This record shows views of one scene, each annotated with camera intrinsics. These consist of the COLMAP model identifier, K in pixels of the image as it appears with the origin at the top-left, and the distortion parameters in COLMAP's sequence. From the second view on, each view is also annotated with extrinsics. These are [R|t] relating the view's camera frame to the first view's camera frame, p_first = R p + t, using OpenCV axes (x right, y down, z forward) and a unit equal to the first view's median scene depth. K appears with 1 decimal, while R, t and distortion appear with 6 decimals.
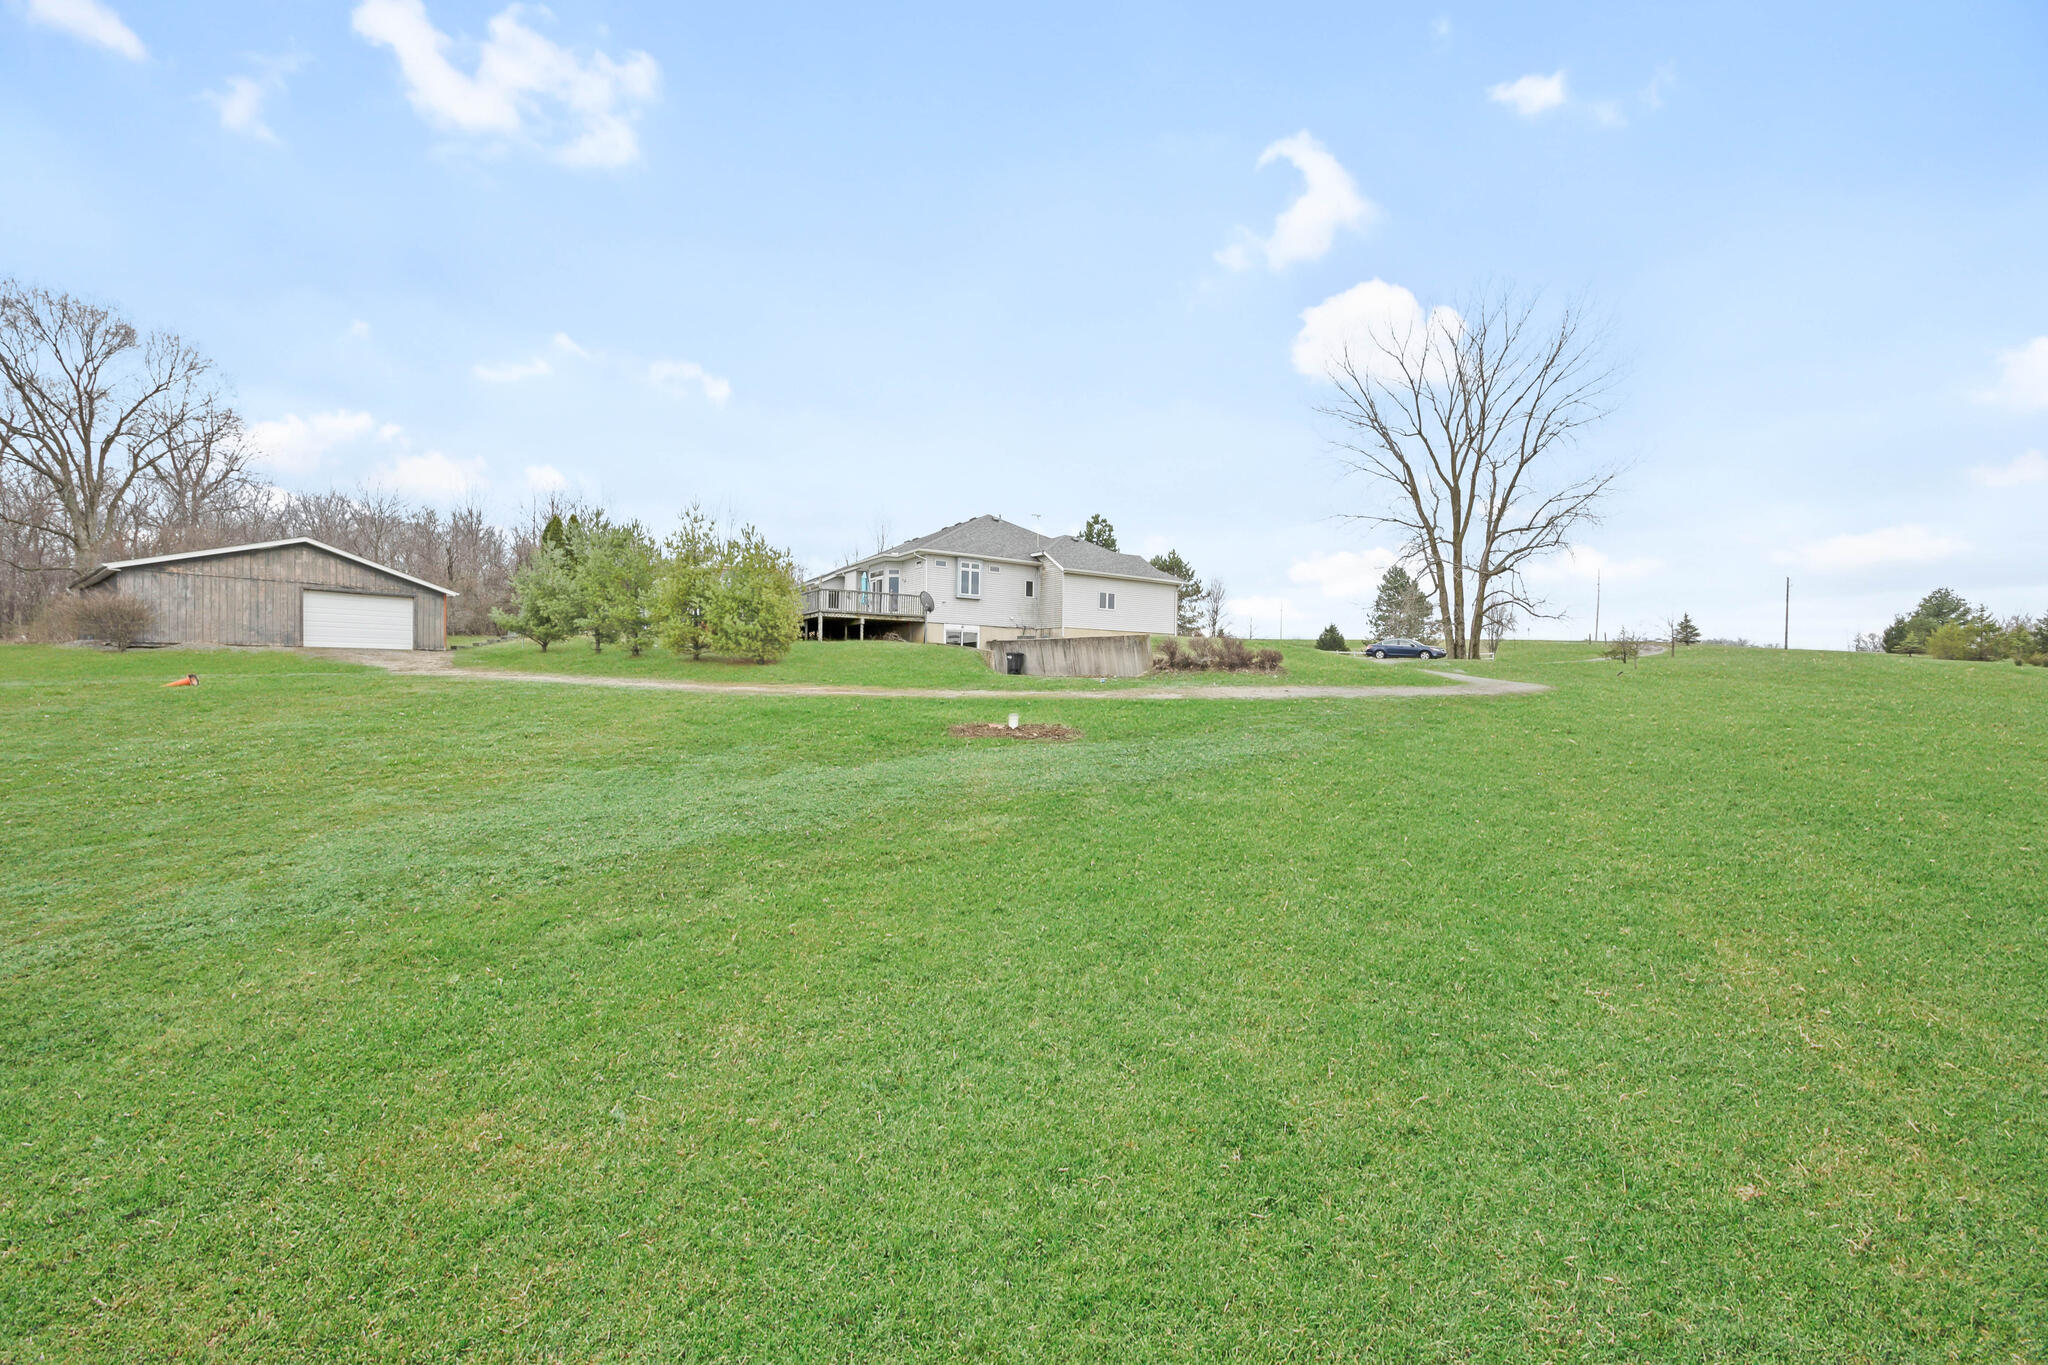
lens RADIAL K [[780.7, 0, 1024.0], [0, 780.7, 679.3], [0, 0, 1]] dist [-0.001635, -0.000678]
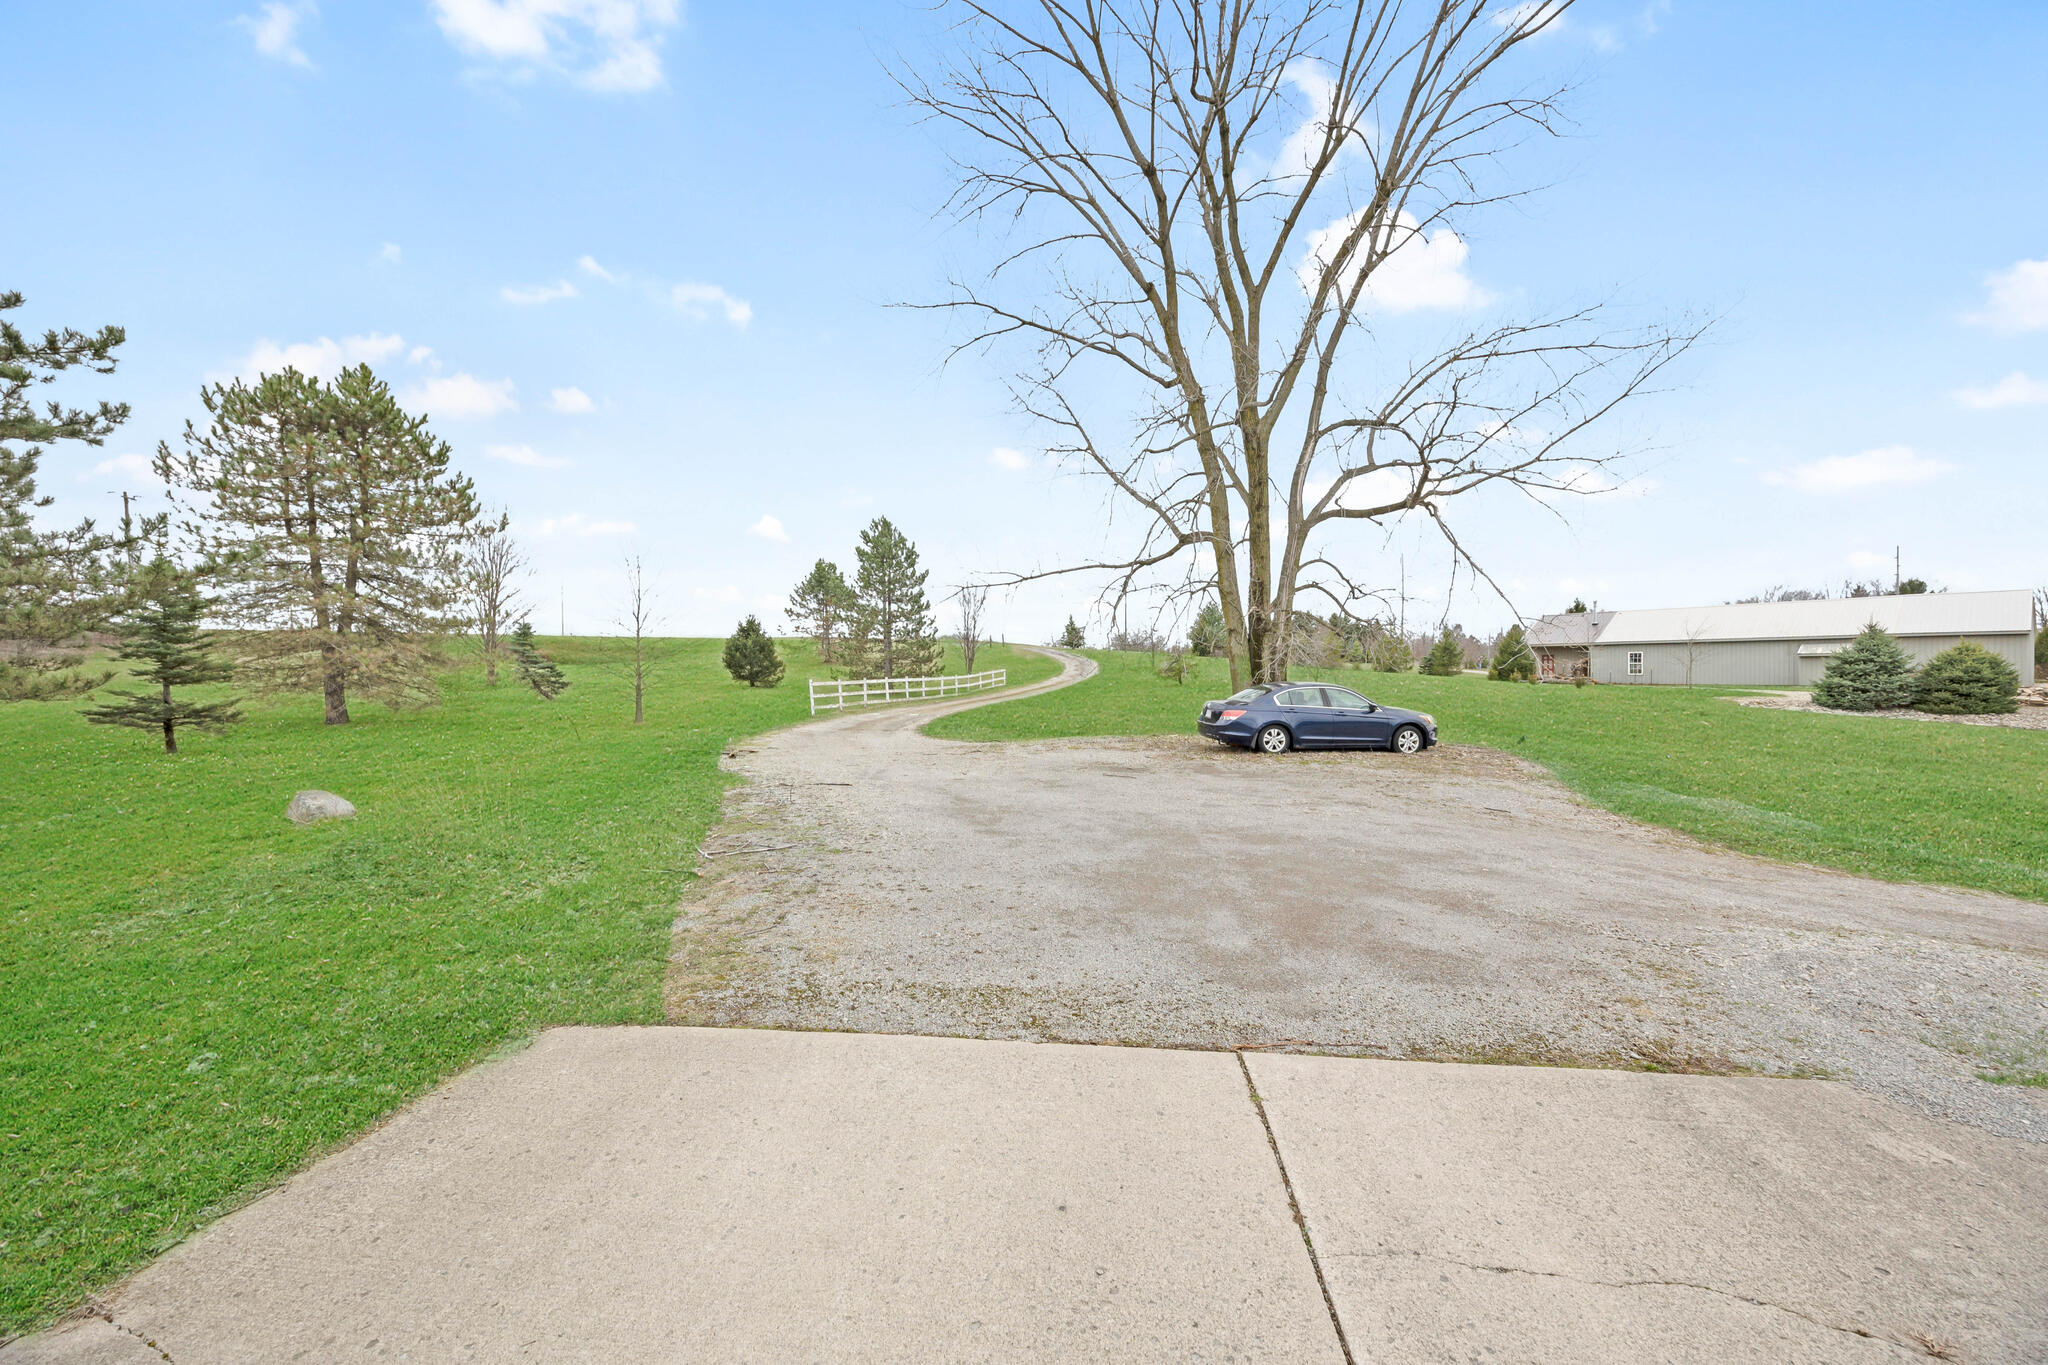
lens RADIAL K [[780.7, 0, 1038.5], [0, 780.7, 682.7], [0, 0, 1]] dist [-0.001635, -0.000678]
pose [[0.631025, -0.036492, 0.774903, 0.169753], [0.022274, 0.999333, 0.028923, -0.063060], [-0.775442, -0.000991, 0.631418, 0.868150]]
